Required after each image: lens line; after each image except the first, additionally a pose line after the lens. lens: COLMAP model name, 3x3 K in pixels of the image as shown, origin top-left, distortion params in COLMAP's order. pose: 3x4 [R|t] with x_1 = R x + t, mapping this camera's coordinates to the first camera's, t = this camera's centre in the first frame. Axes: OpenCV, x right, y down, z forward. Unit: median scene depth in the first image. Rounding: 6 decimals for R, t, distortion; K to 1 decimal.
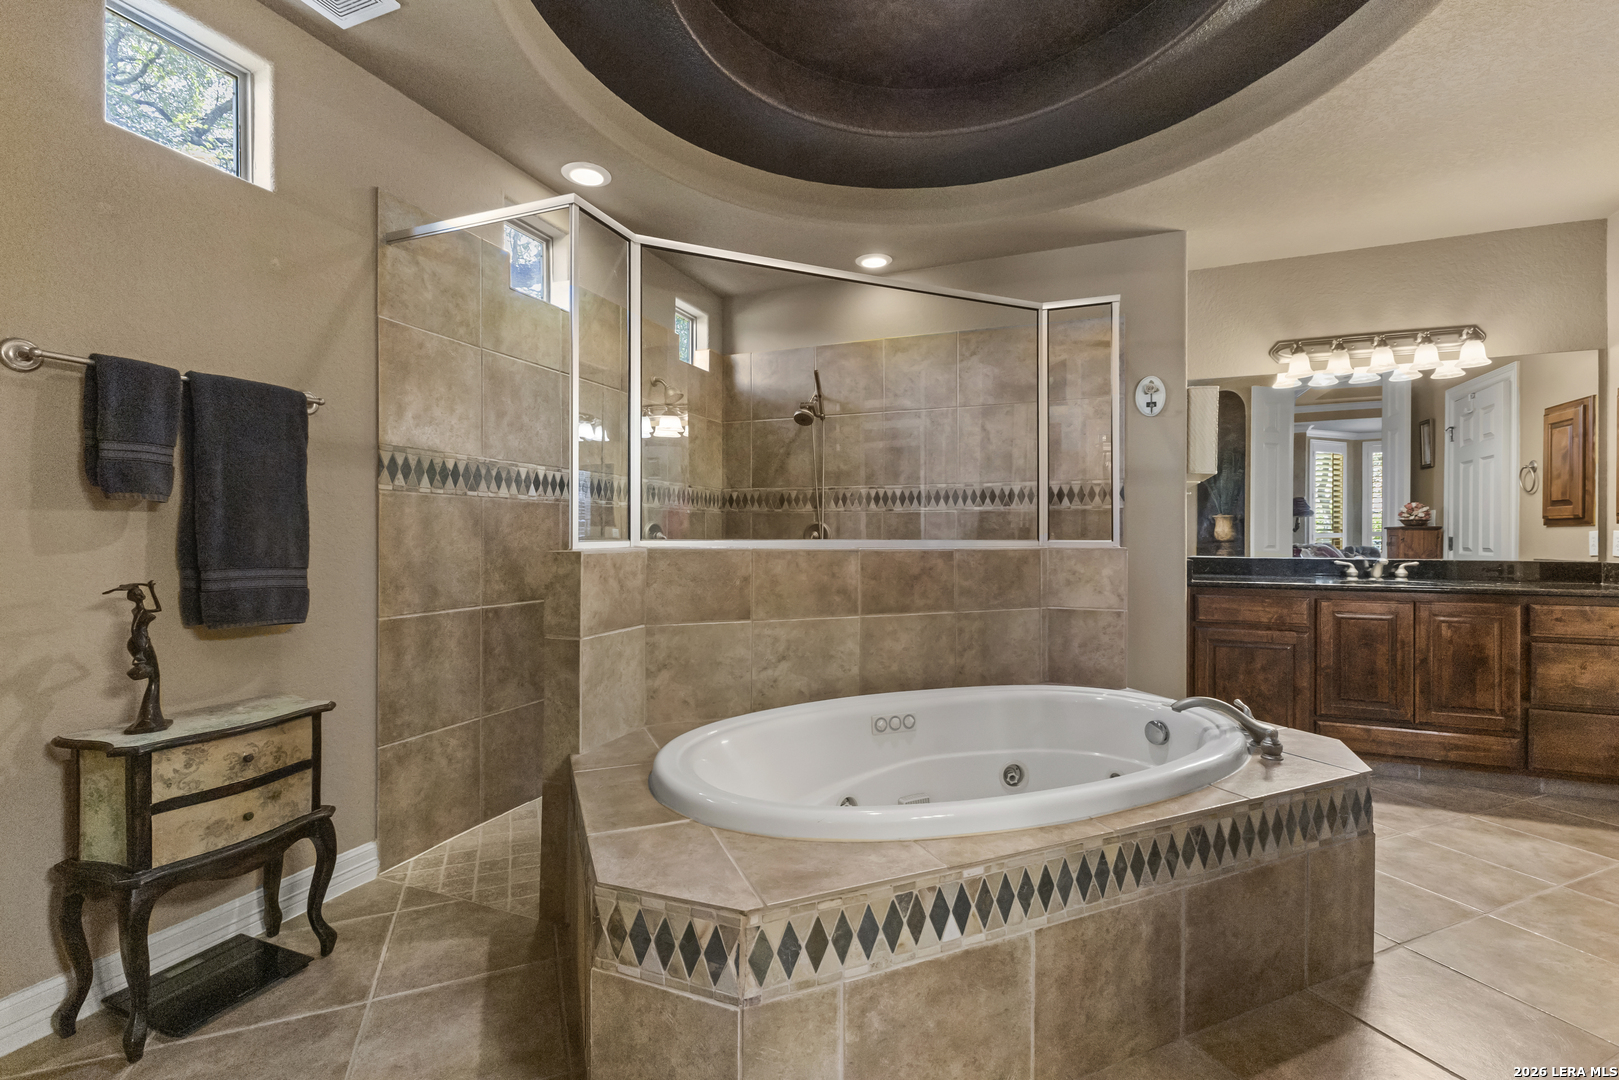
lens RADIAL K [[700.9, 0, 809.4], [0, 700.9, 534.9], [0, 0, 1]] dist [0.008521, -0.000652]
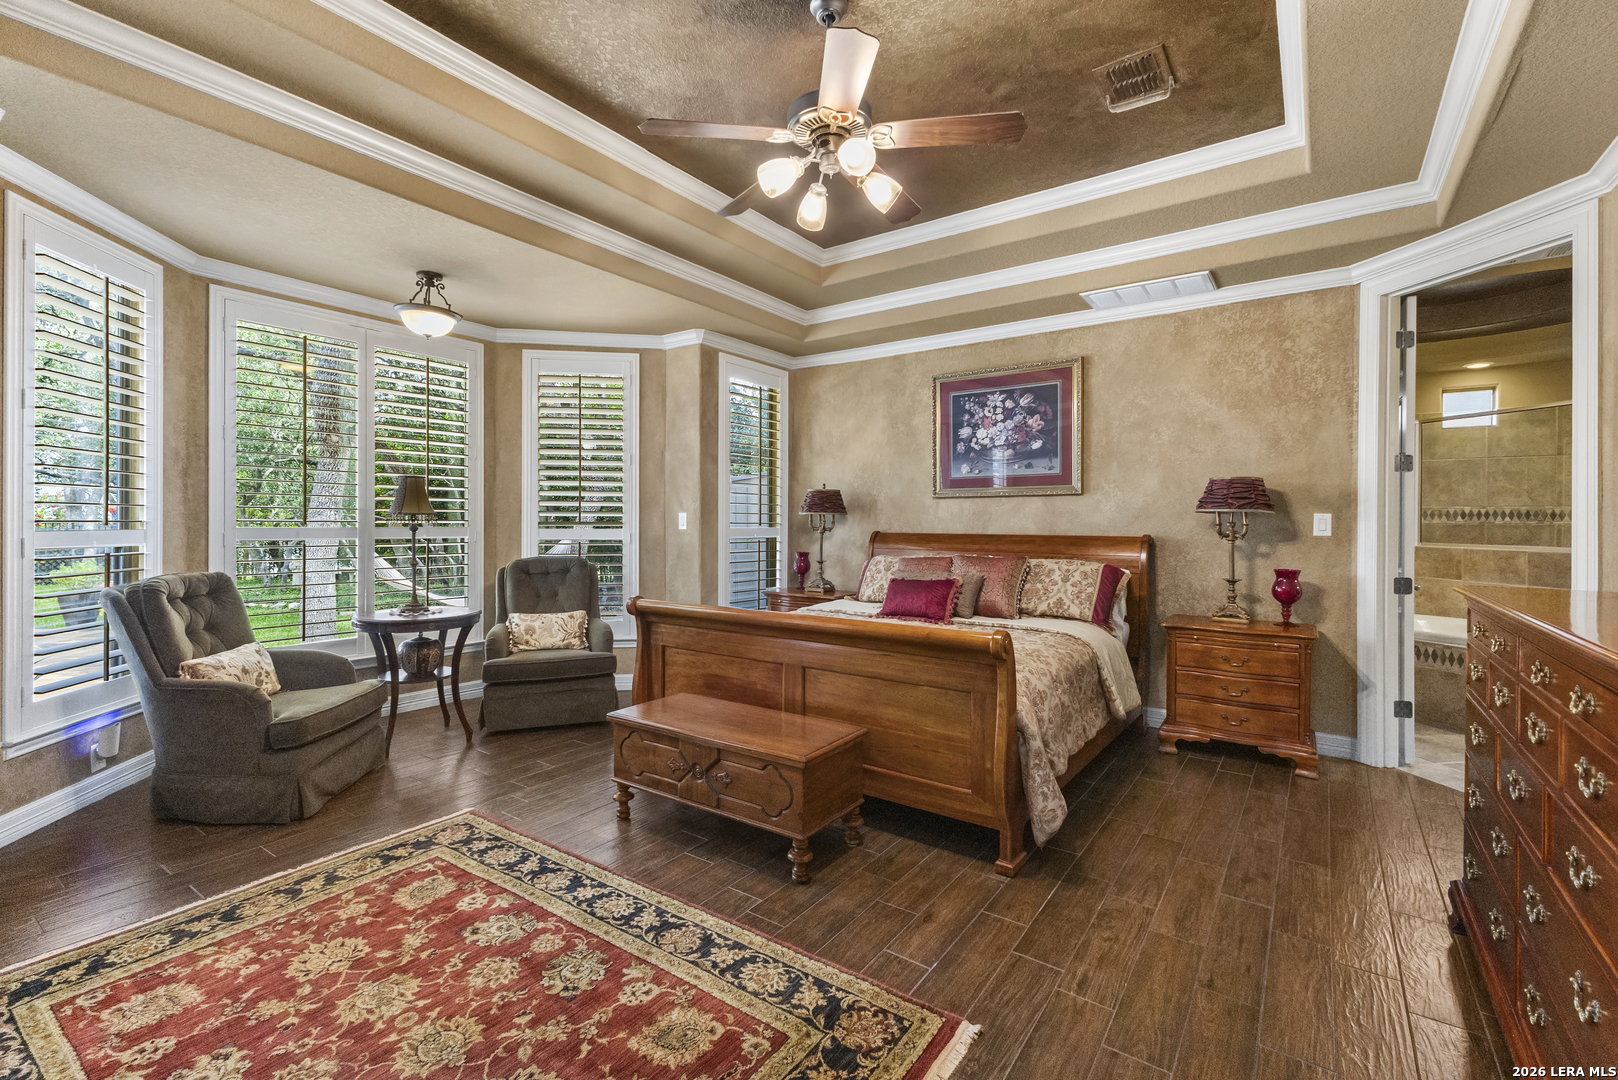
lens RADIAL K [[700.5, 0, 811.2], [0, 700.5, 527.7], [0, 0, 1]] dist [0.008521, -0.000652]
pose [[-0.233215, 0.006580, -0.972403, 2.171048], [-0.008704, 0.999923, 0.008853, -0.039826], [0.972386, 0.010528, -0.233140, -0.410412]]
